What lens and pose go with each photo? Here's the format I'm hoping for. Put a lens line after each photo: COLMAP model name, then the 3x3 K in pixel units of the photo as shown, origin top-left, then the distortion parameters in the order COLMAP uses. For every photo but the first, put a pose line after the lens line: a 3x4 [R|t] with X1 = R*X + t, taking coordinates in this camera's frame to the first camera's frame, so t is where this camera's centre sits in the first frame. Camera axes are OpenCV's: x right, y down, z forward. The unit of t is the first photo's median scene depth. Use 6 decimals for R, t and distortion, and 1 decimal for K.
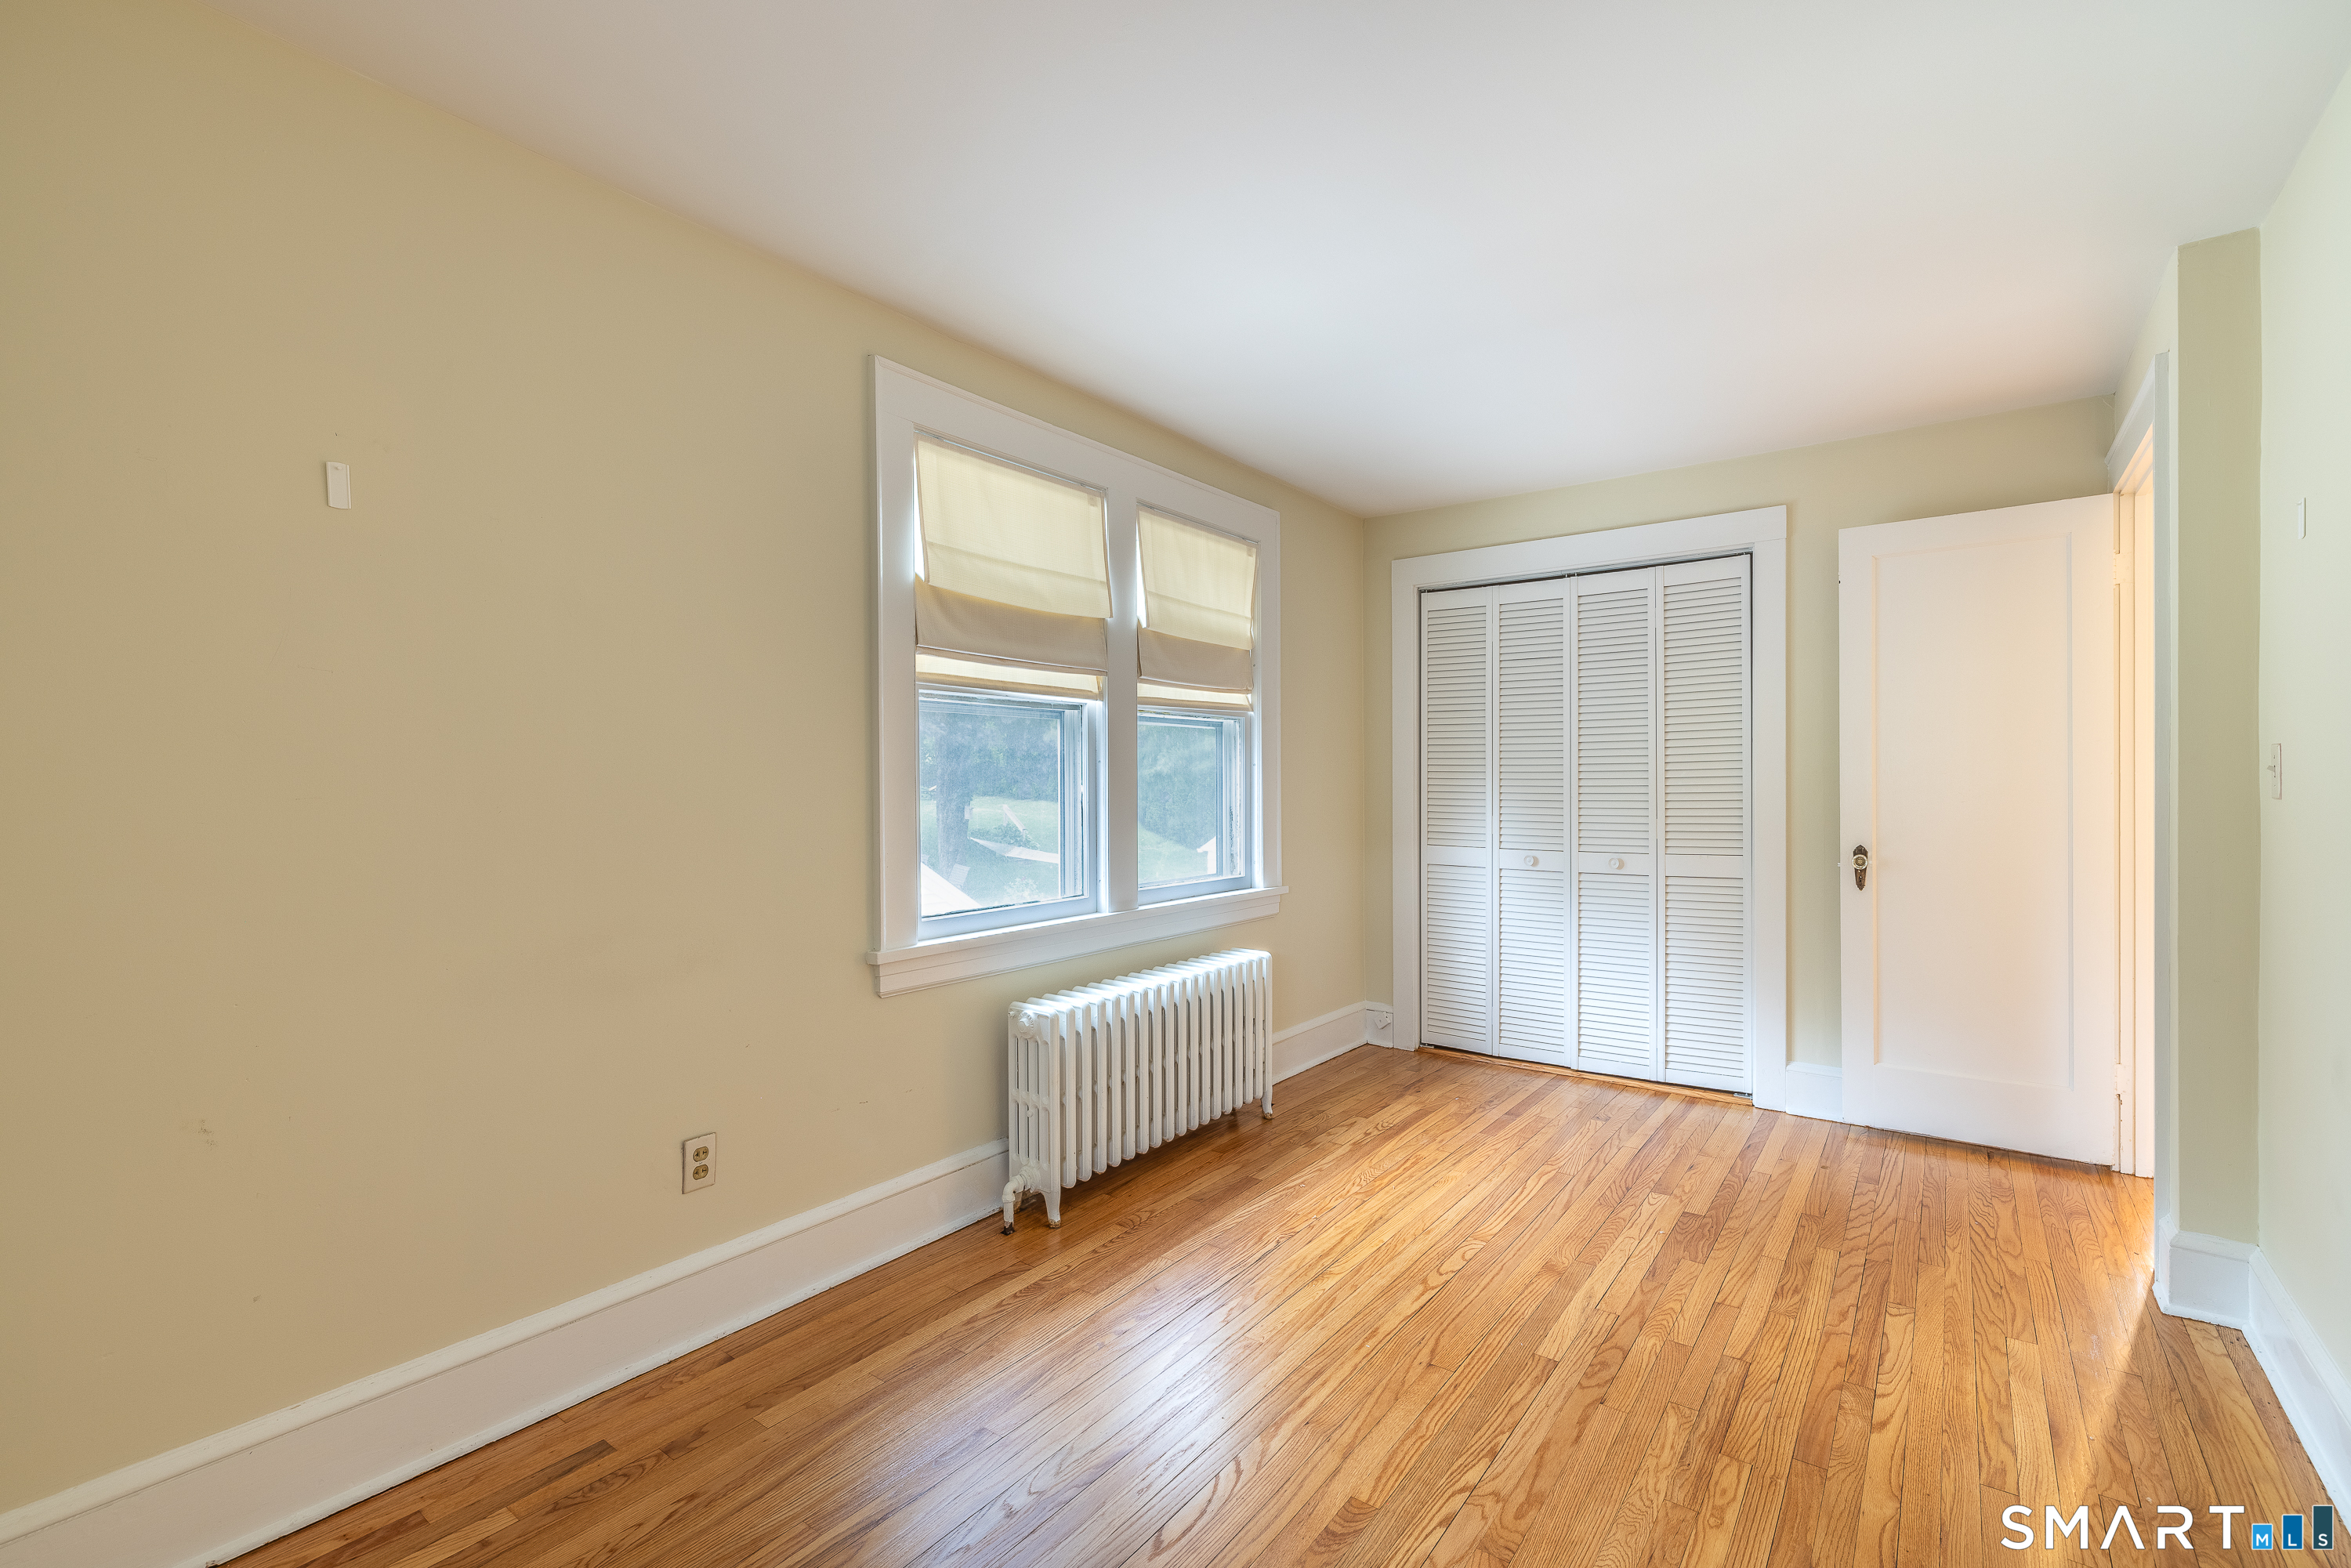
lens RADIAL K [[916.3, 0, 1335.1], [0, 916.3, 782.2], [0, 0, 1]] dist [-0.001358, -0.000110]
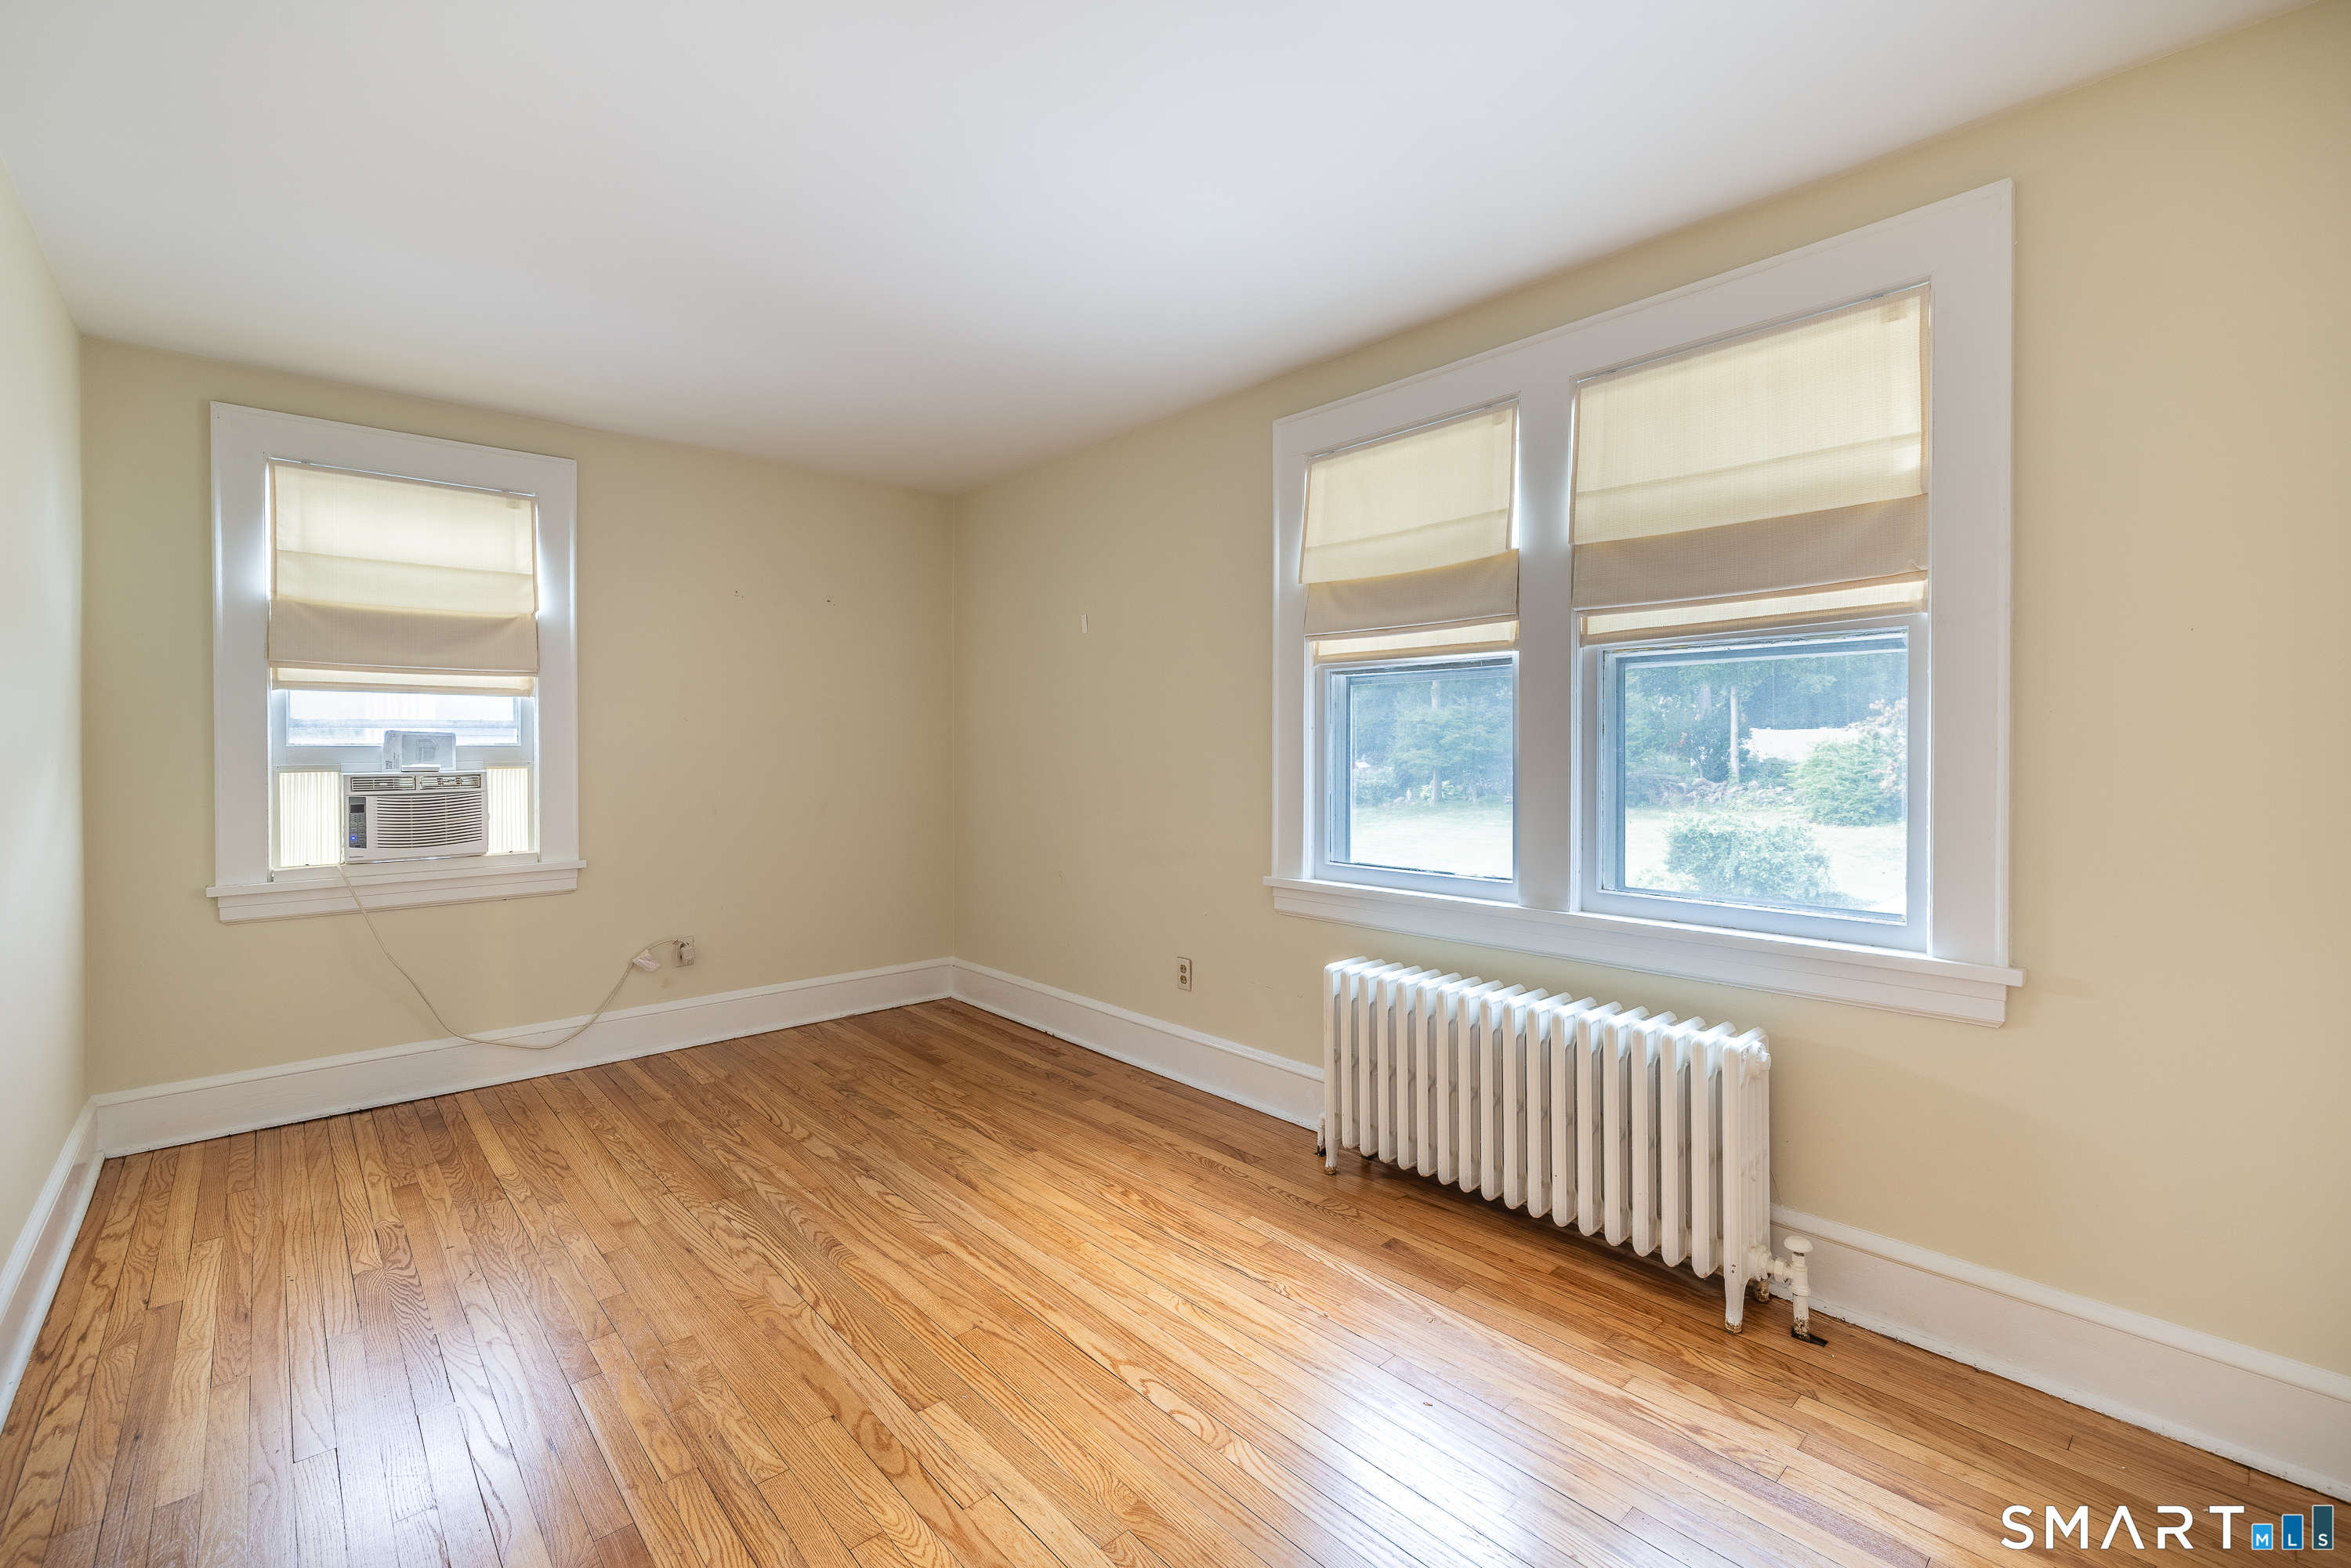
lens RADIAL K [[1023.1, 0, 1233.5], [0, 1023.1, 755.2], [0, 0, 1]] dist [0.002199, 0.000457]
pose [[-0.210516, 0.012612, -0.977509, 1.073967], [0.001841, 0.999920, 0.012505, -0.009102], [0.977589, 0.000833, -0.210522, 1.426260]]
